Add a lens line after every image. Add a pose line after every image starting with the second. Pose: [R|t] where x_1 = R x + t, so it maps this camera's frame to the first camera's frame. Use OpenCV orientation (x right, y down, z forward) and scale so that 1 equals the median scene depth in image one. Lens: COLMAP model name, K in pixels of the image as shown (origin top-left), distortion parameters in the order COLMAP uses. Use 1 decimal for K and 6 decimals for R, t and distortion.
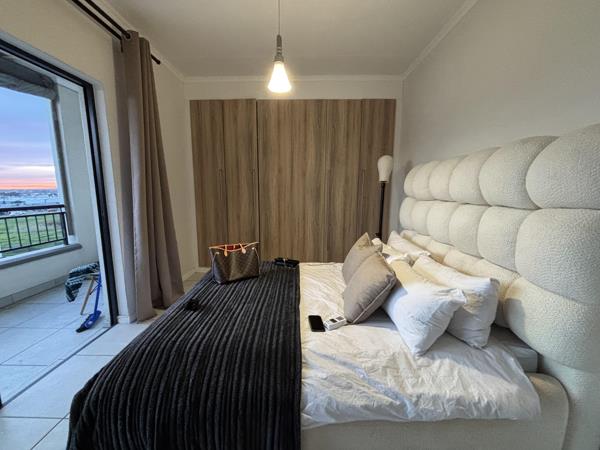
lens RADIAL K [[241.1, 0, 299.1], [0, 241.1, 224.0], [0, 0, 1]] dist [0.000819, -0.000324]
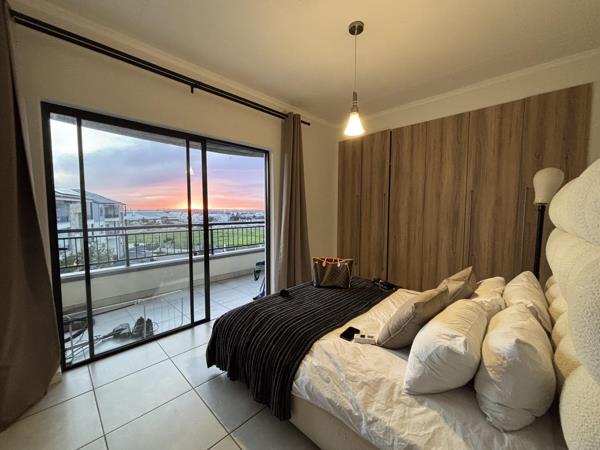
lens RADIAL K [[241.1, 0, 299.1], [0, 241.1, 224.0], [0, 0, 1]] dist [0.000819, -0.000324]
pose [[0.729440, 0.042945, -0.682696, 0.586332], [-0.099416, 0.994086, -0.043689, -0.022346], [0.676782, 0.099739, 0.729396, -0.032407]]
